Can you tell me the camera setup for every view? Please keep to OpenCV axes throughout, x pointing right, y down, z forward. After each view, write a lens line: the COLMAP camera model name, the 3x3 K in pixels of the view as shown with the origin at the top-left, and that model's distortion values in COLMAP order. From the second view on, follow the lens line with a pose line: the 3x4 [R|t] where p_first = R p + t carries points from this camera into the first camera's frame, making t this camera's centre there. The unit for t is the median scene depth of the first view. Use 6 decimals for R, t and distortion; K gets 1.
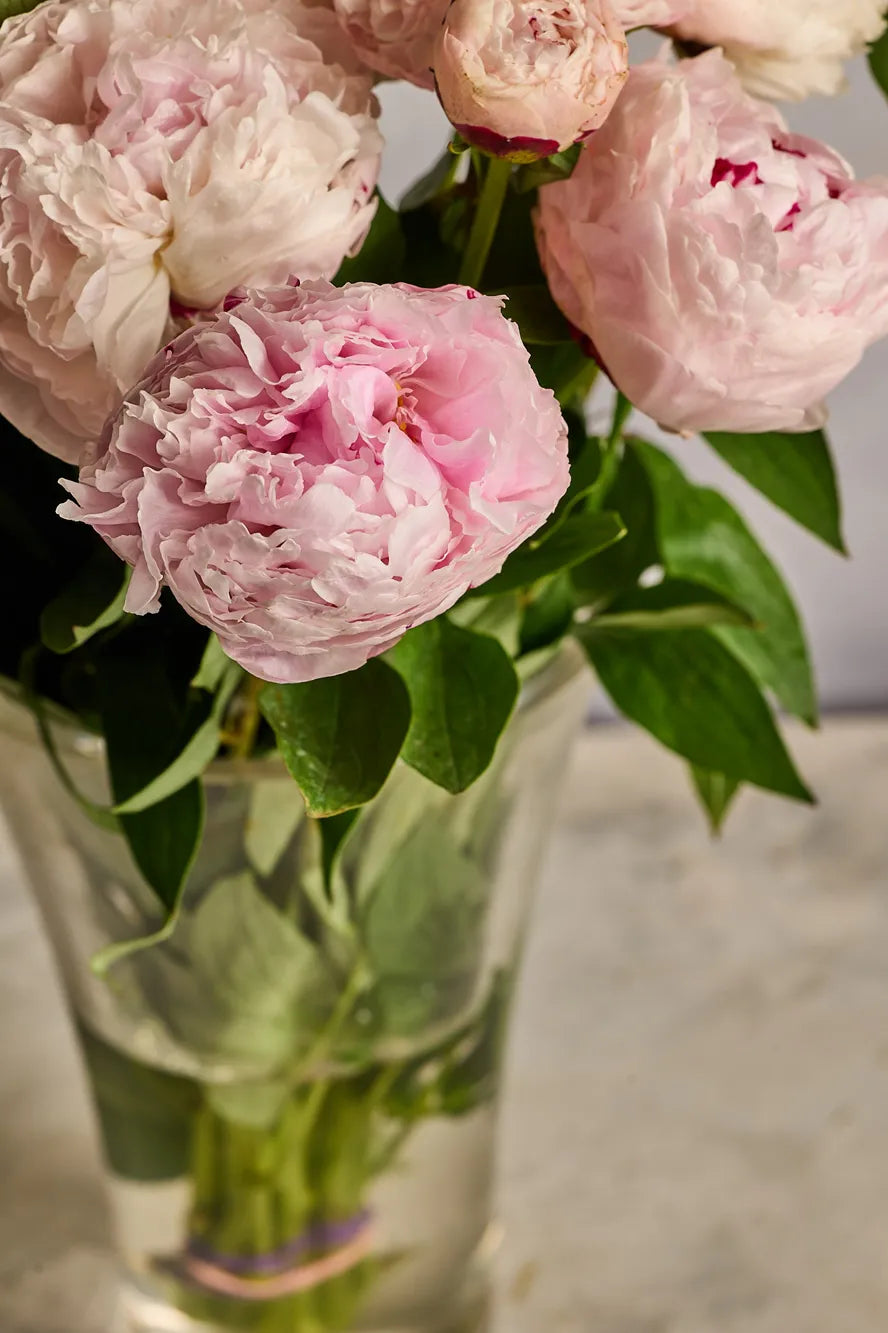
lens RADIAL K [[3867.4, 0, 444.0], [0, 3867.4, 666.5], [0, 0, 1]] dist [0.225662, 0.436155]
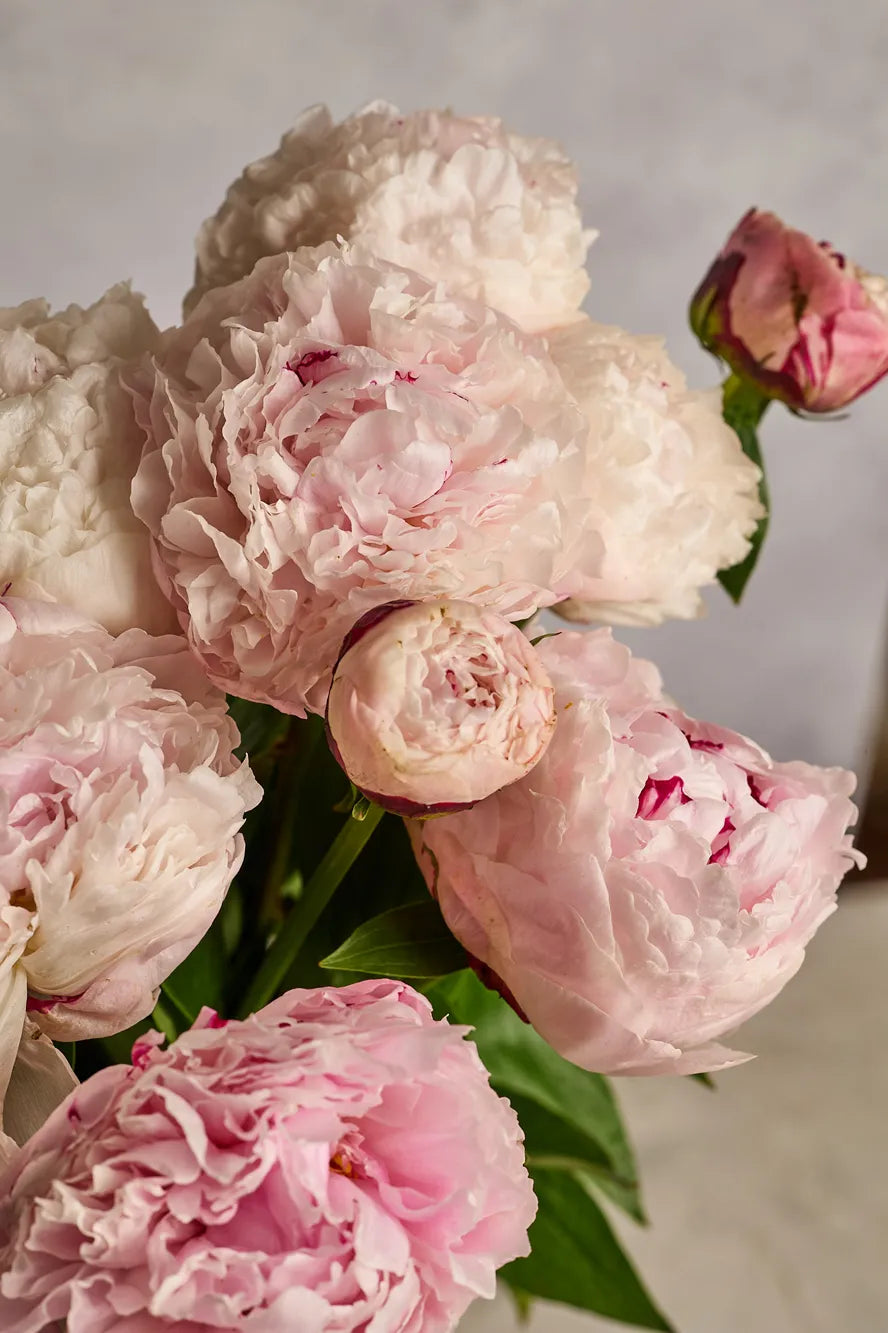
lens RADIAL K [[3867.4, 0, 444.0], [0, 3867.4, 666.5], [0, 0, 1]] dist [0.225662, 0.436155]
pose [[0.977473, -0.086225, 0.192645, -0.143165], [0.073330, 0.994625, 0.073104, -0.229155], [-0.197913, -0.057331, 0.978542, 0.157244]]
